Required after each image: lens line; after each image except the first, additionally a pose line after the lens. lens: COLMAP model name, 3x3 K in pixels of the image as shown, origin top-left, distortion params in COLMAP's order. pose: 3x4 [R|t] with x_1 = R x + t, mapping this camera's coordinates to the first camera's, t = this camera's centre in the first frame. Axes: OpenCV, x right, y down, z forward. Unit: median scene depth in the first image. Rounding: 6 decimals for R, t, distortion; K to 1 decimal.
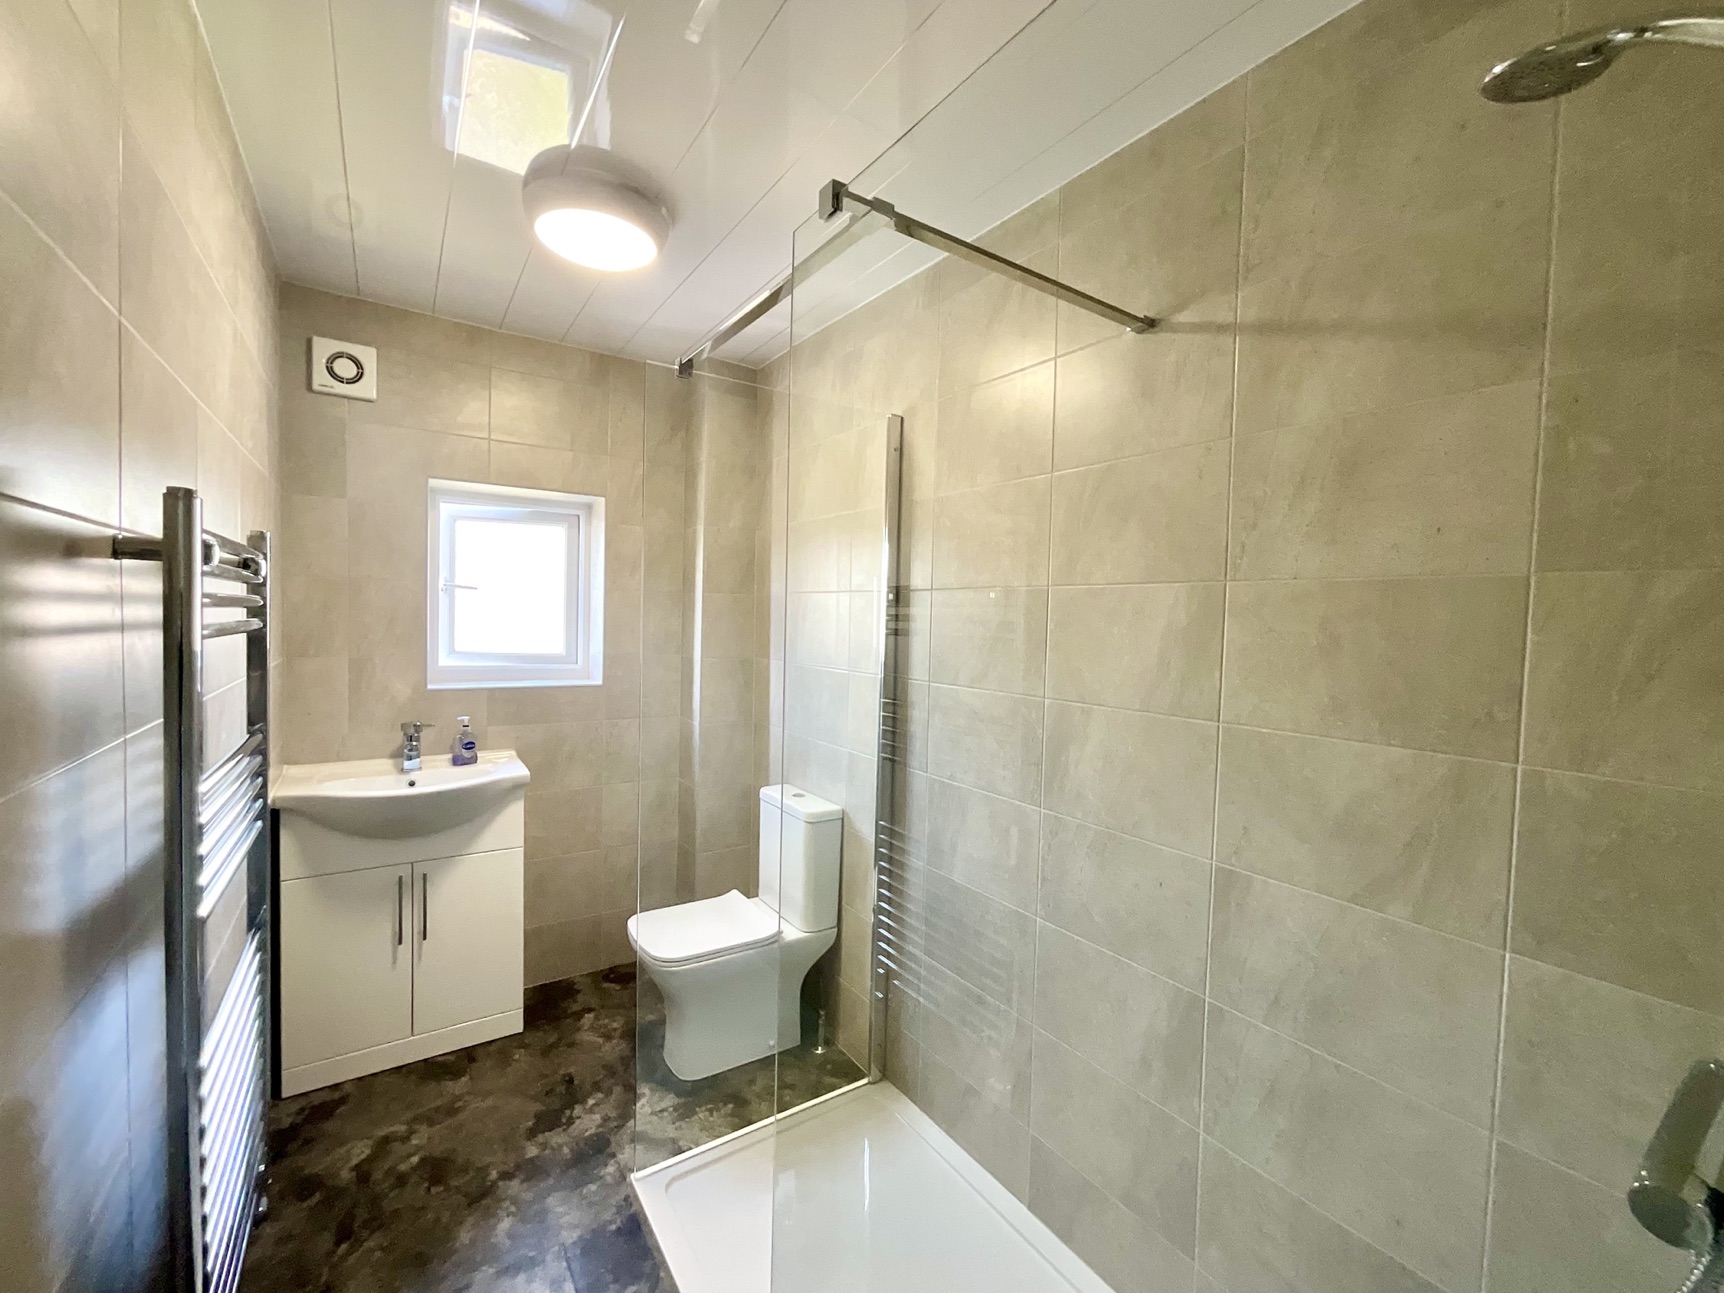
lens RADIAL K [[700.2, 0, 864.5], [0, 700.2, 648.3], [0, 0, 1]] dist [-0.012381, 0.000259]
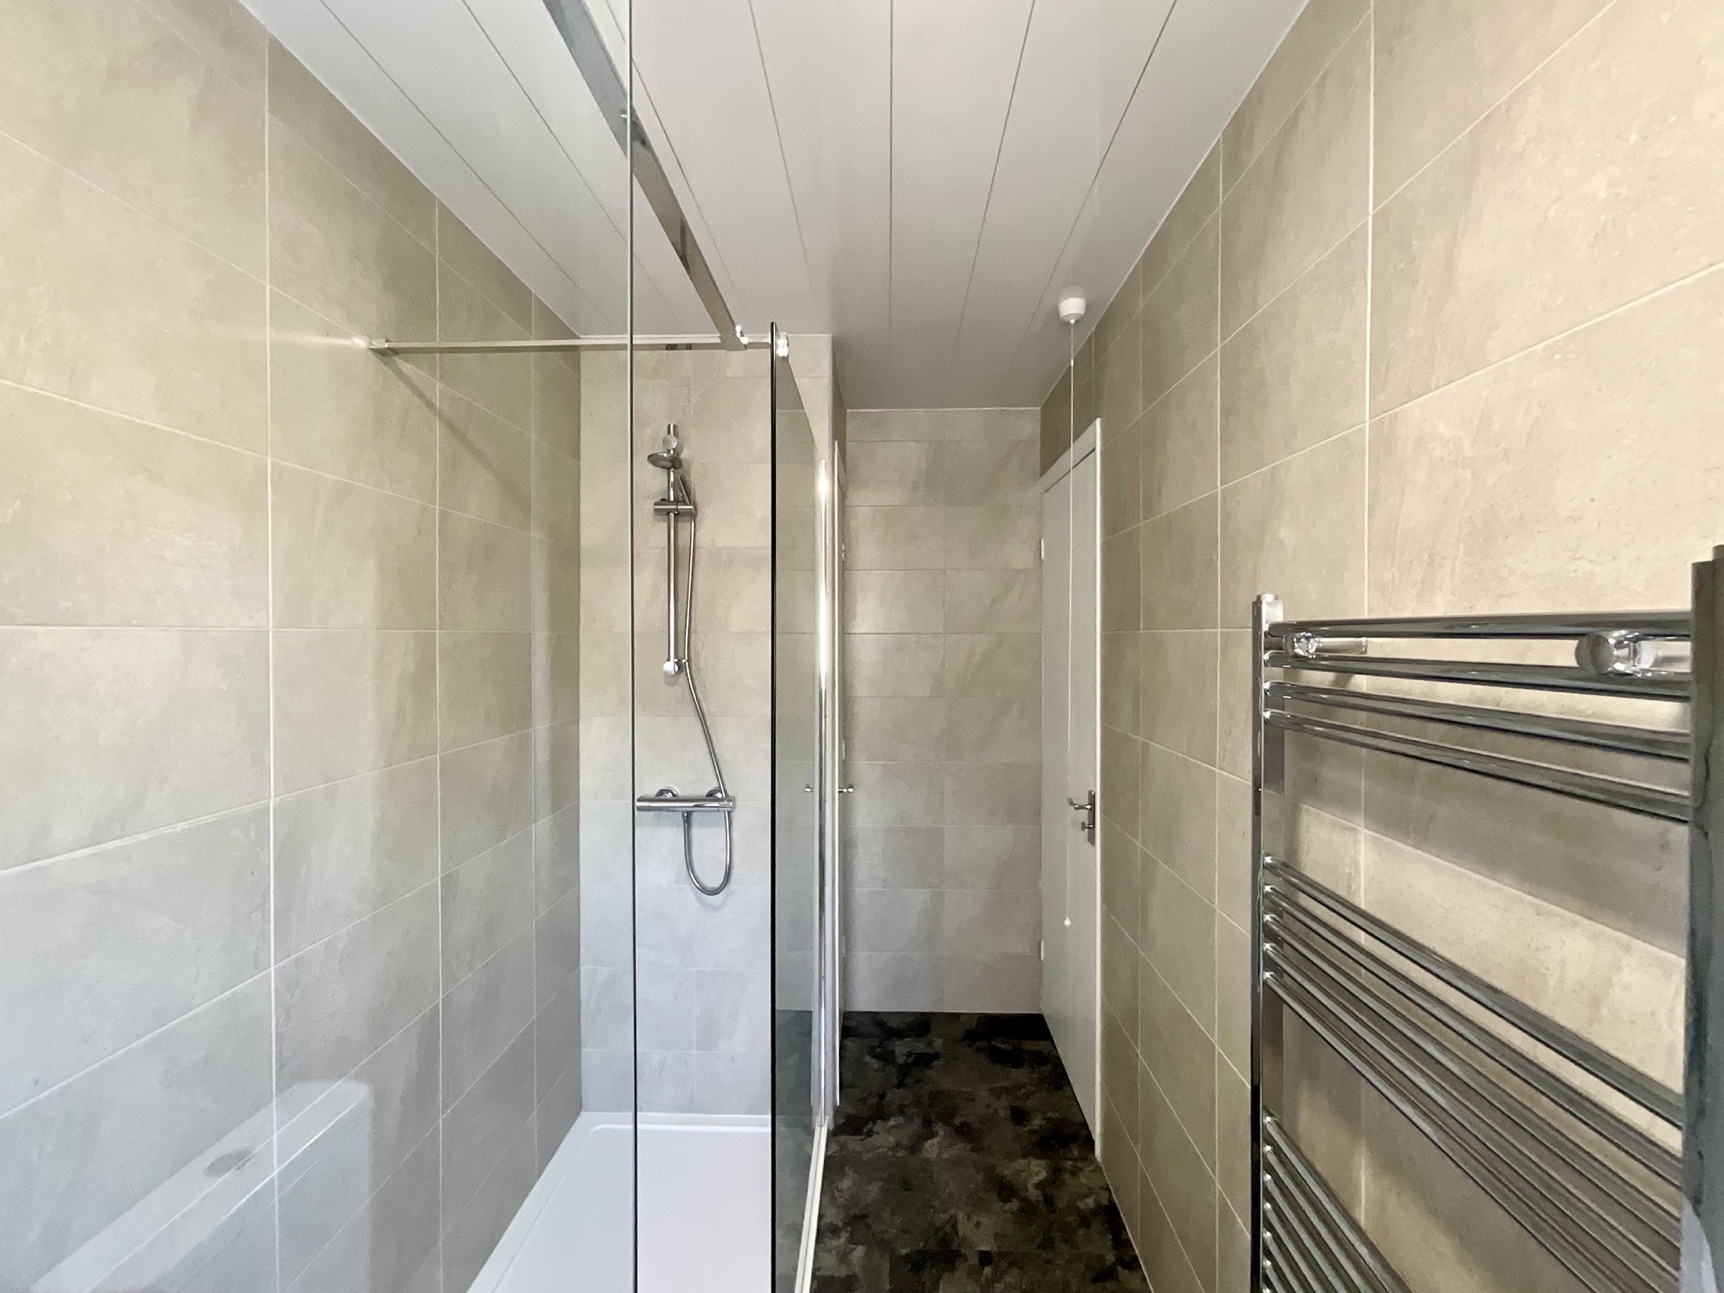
lens RADIAL K [[700.2, 0, 864.5], [0, 700.2, 648.3], [0, 0, 1]] dist [-0.012381, 0.000259]
pose [[-0.810440, -0.027768, 0.585163, -0.706896], [0.006862, 0.998357, 0.056880, -0.124151], [-0.585782, 0.050113, -0.808918, 1.486225]]
